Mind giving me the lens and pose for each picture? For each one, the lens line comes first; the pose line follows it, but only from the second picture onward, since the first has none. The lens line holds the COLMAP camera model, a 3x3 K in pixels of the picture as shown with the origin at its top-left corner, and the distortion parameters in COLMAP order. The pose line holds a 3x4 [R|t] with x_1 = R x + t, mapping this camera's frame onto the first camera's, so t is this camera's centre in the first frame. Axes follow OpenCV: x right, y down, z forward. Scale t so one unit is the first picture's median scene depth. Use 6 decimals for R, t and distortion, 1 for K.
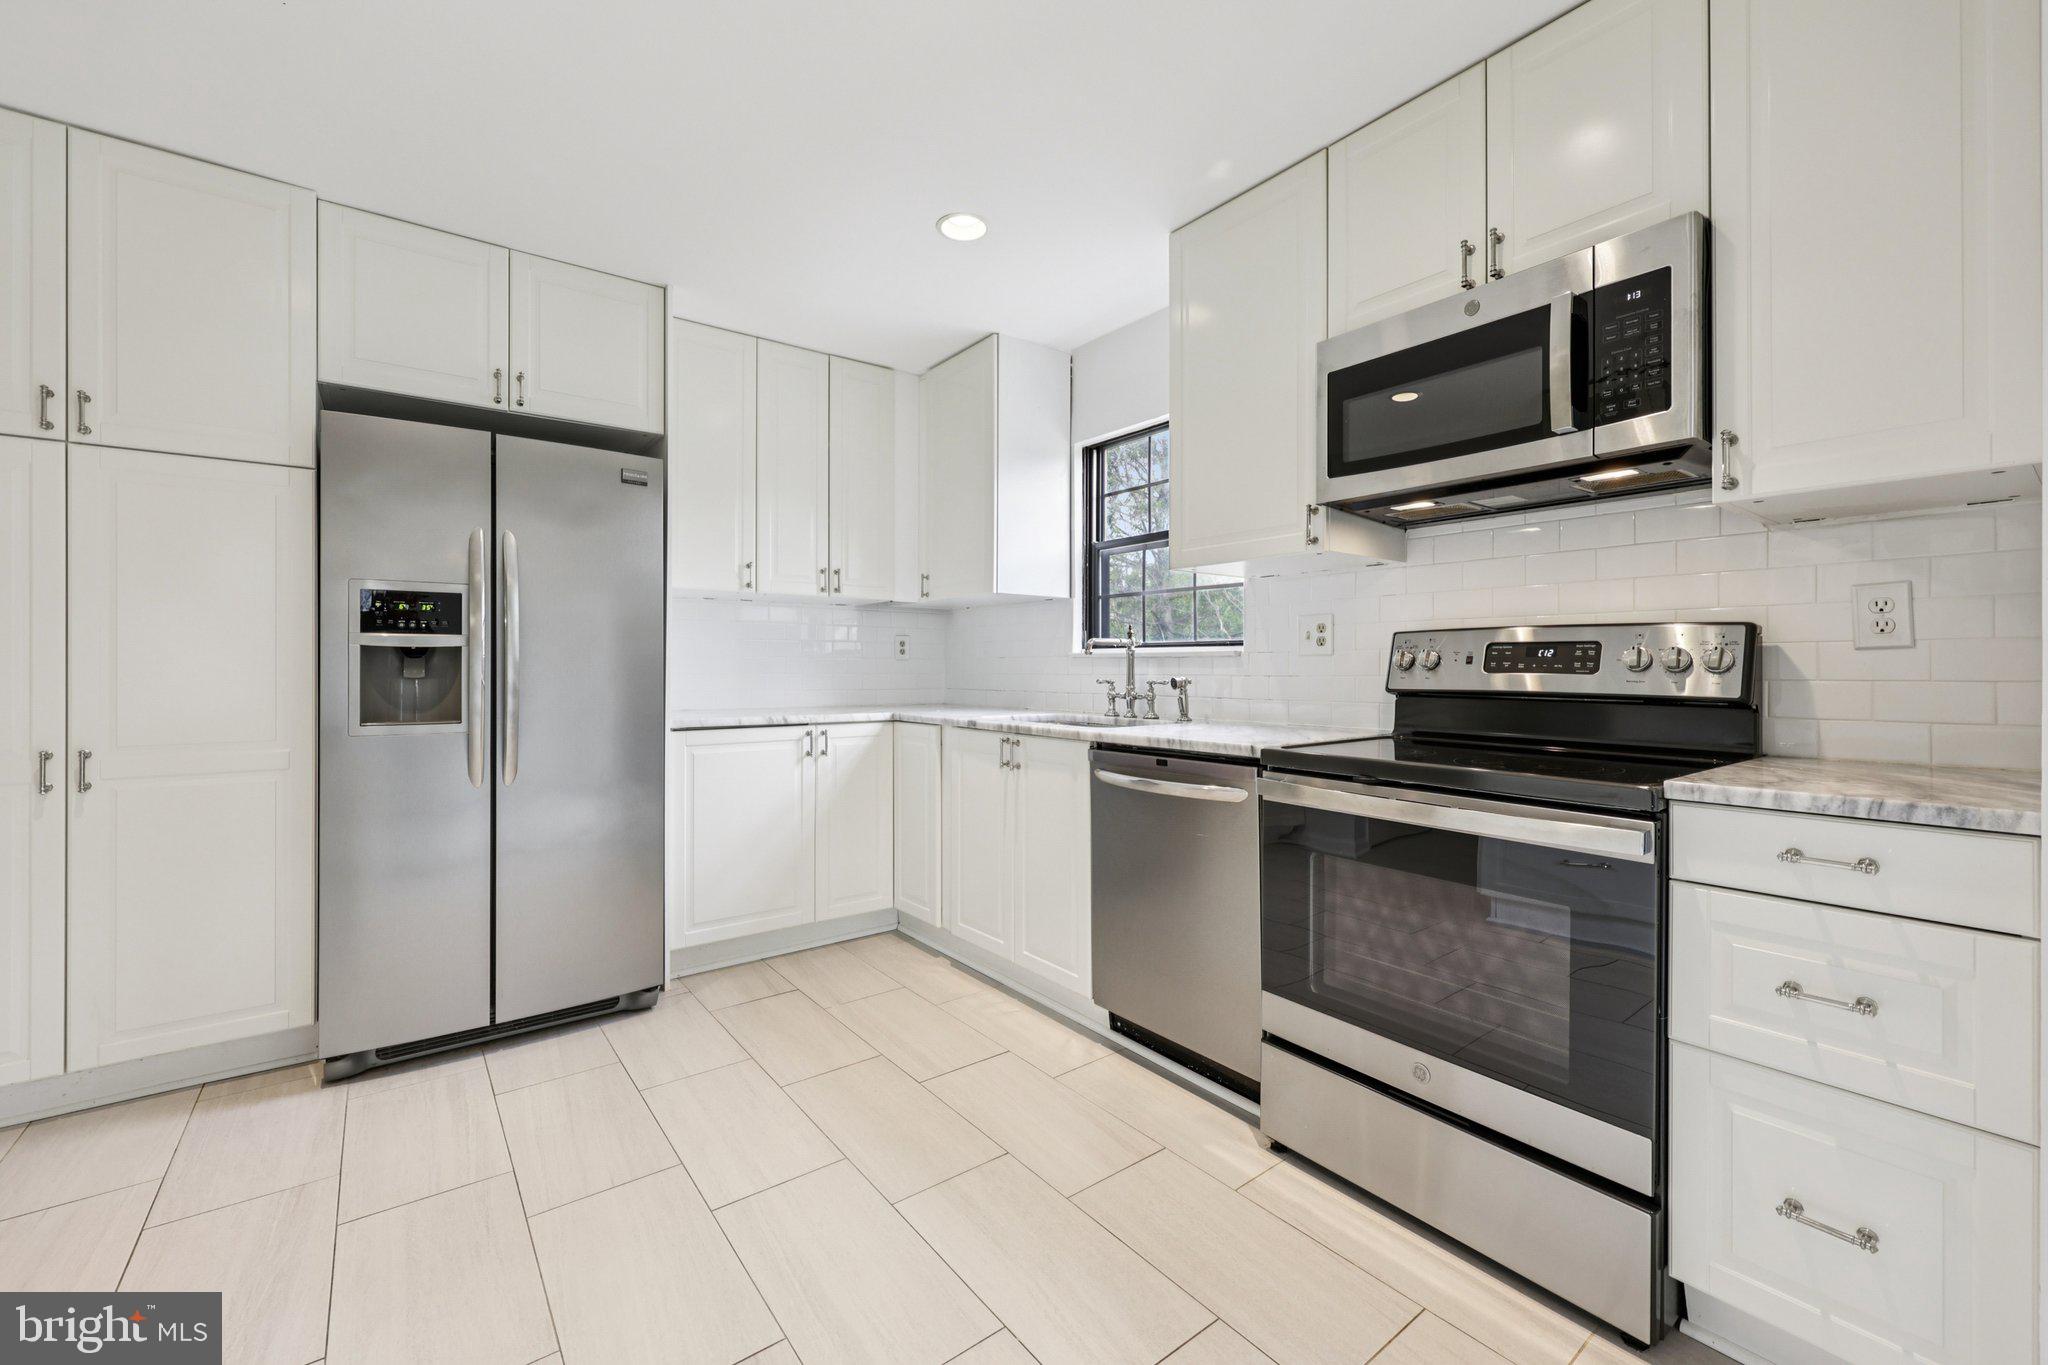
lens RADIAL K [[832.5, 0, 1023.1], [0, 832.5, 663.4], [0, 0, 1]] dist [0.001976, 0.000316]
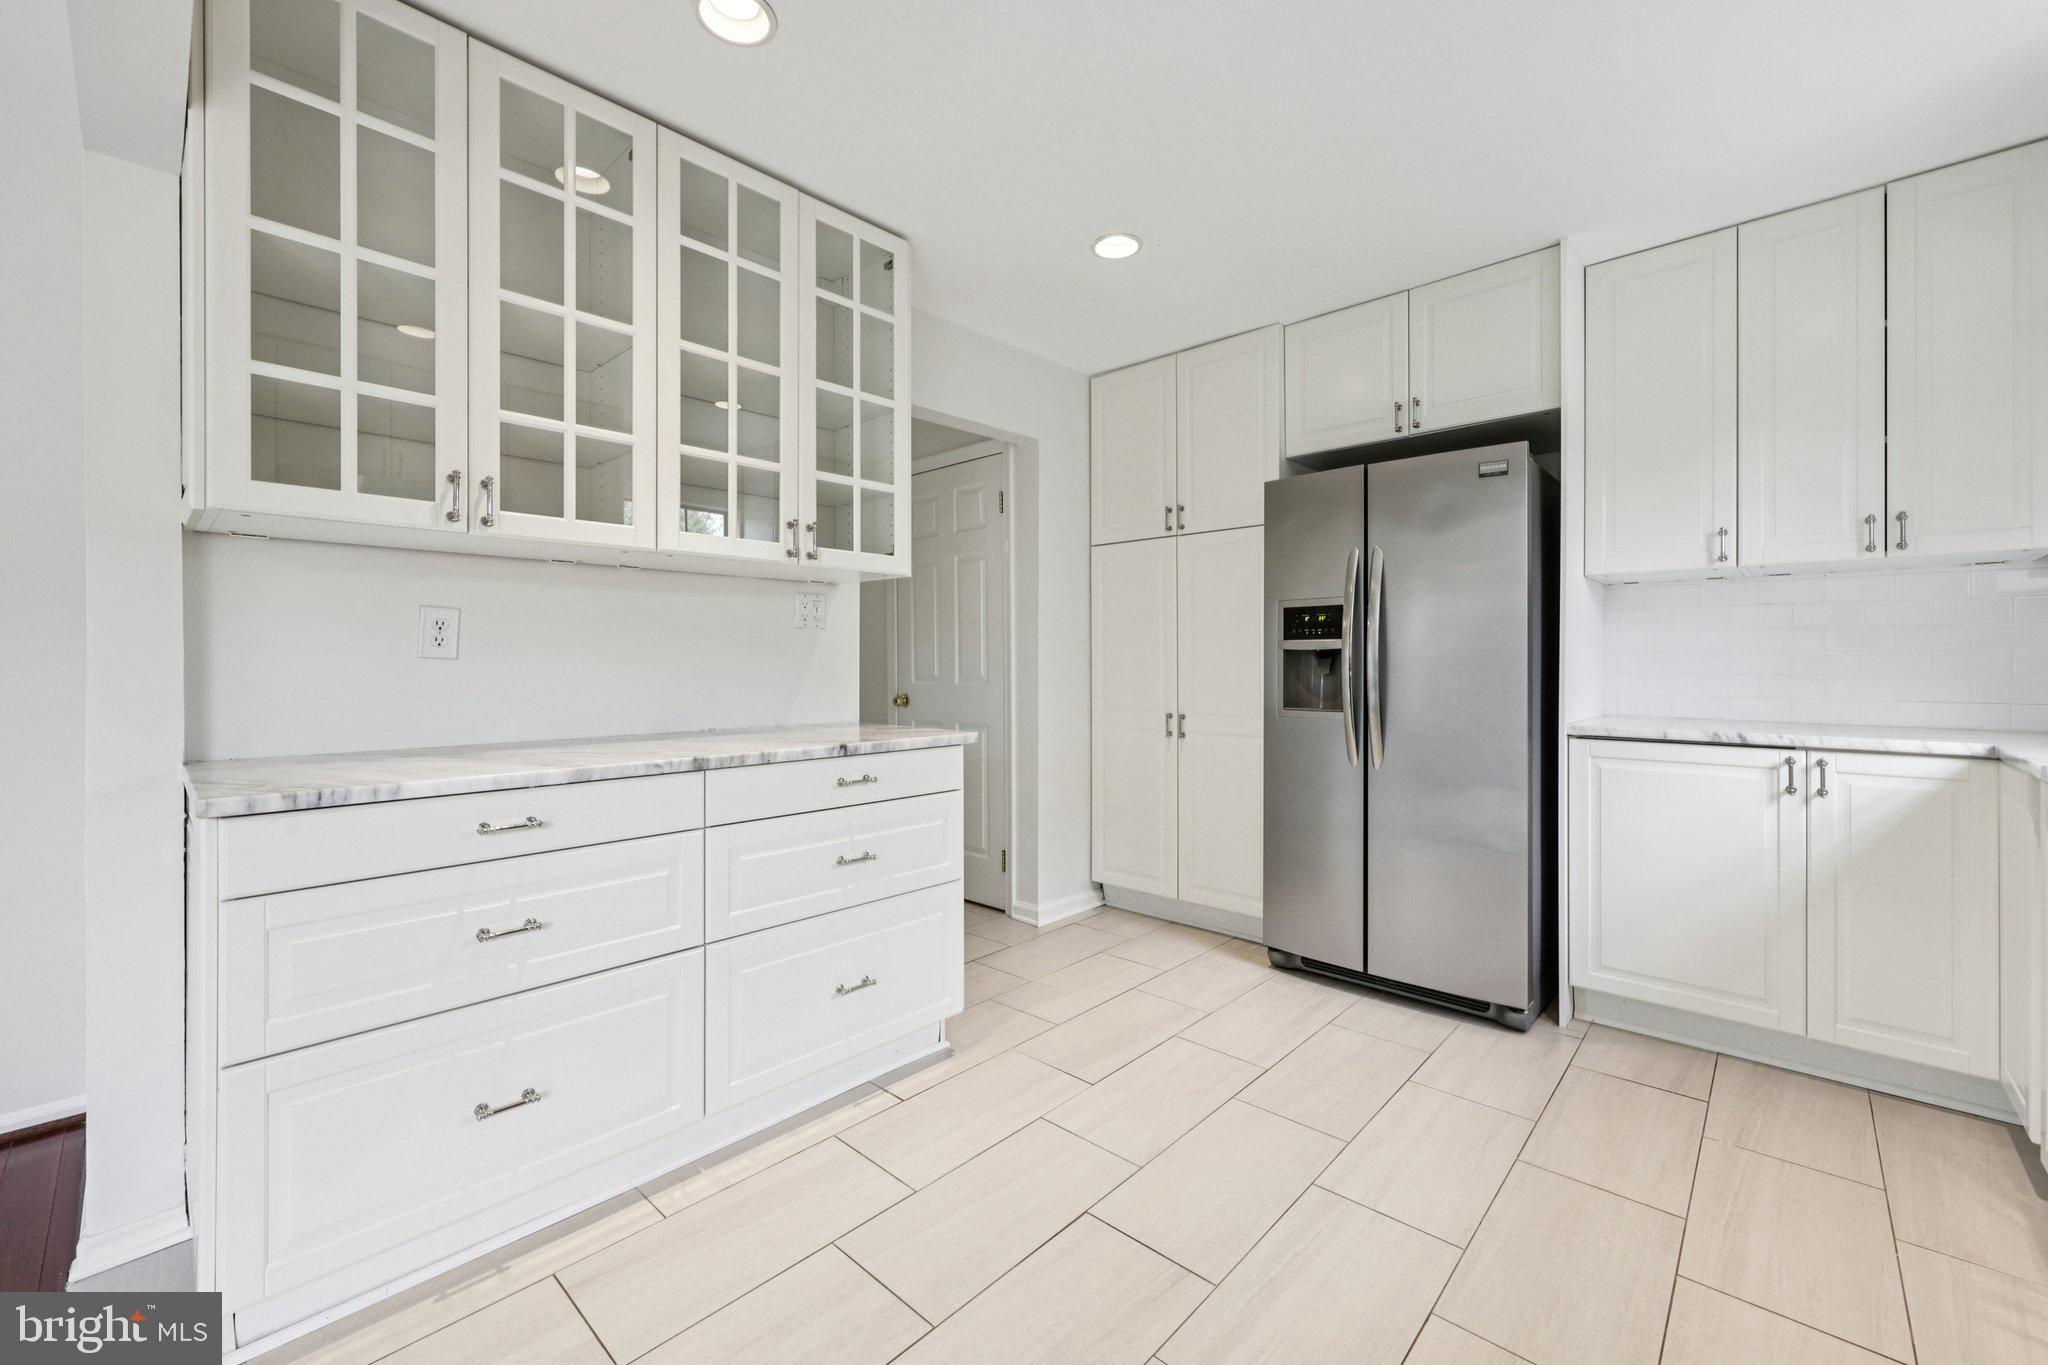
lens RADIAL K [[832.5, 0, 1023.1], [0, 832.5, 663.4], [0, 0, 1]] dist [0.001976, 0.000316]
pose [[0.168276, -0.001846, -0.985738, 0.404590], [0.004754, 0.999988, -0.001061, 0.000047], [0.985729, -0.004507, 0.168282, 0.314032]]
